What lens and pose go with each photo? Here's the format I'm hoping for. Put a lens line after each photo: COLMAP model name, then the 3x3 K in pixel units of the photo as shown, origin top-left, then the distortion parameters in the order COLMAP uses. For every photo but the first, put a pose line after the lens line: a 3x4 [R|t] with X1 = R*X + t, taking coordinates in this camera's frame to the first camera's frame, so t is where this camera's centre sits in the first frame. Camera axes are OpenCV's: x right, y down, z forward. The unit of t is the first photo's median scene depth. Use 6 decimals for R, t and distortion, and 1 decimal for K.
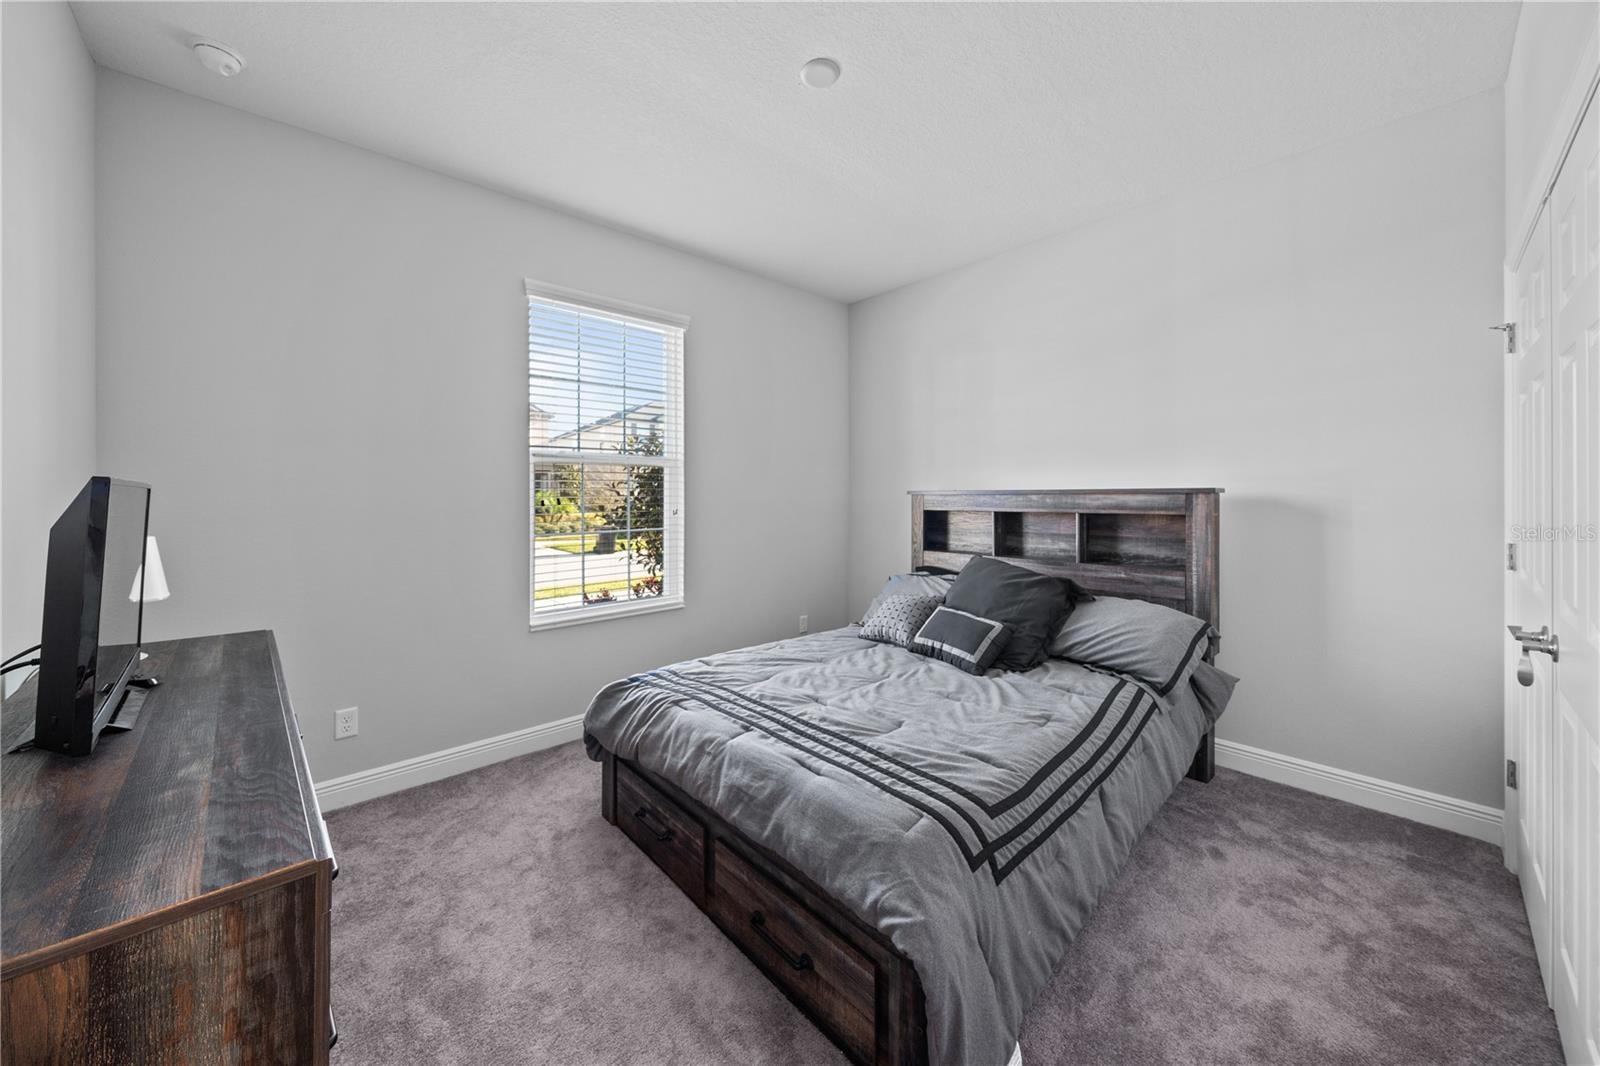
lens RADIAL K [[583.7, 0, 827.9], [0, 583.7, 489.8], [0, 0, 1]] dist [-0.001726, -0.000011]
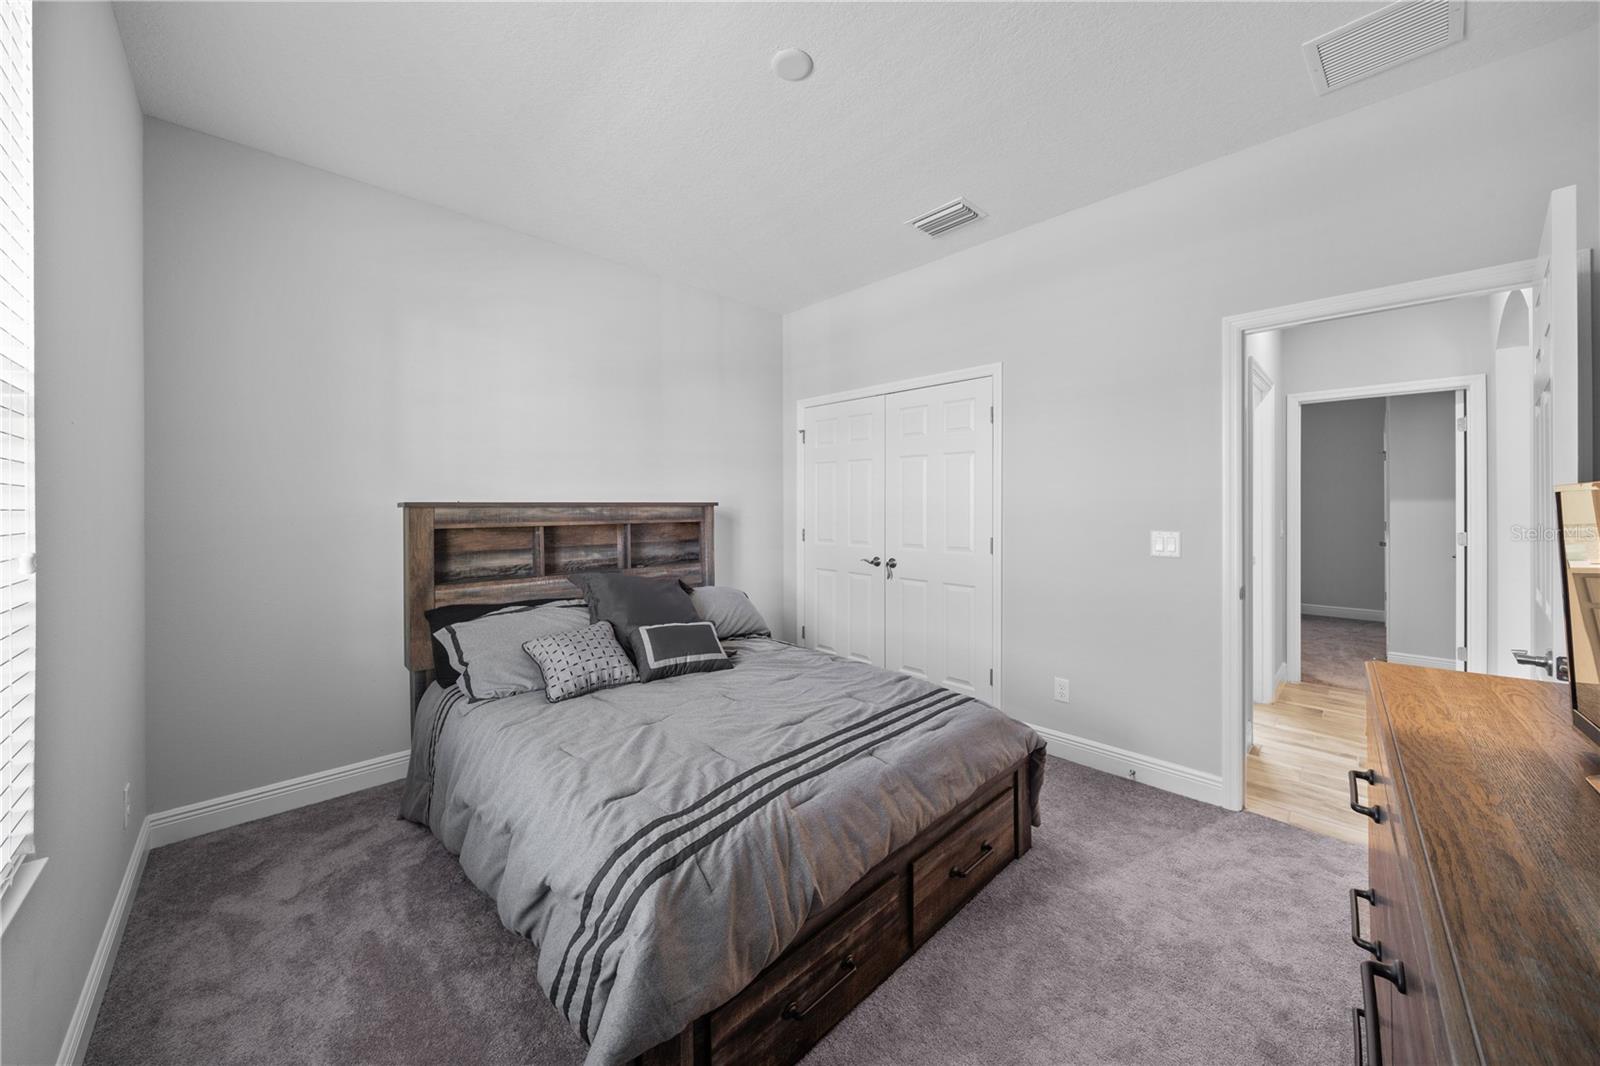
lens RADIAL K [[553.0, 0, 808.0], [0, 553.0, 508.4], [0, 0, 1]] dist [-0.003064, 0.000412]
pose [[-0.017586, -0.000712, 0.999845, -0.674533], [-0.004656, 0.999989, 0.000630, 0.009576], [-0.999835, -0.004644, -0.017589, 0.734508]]
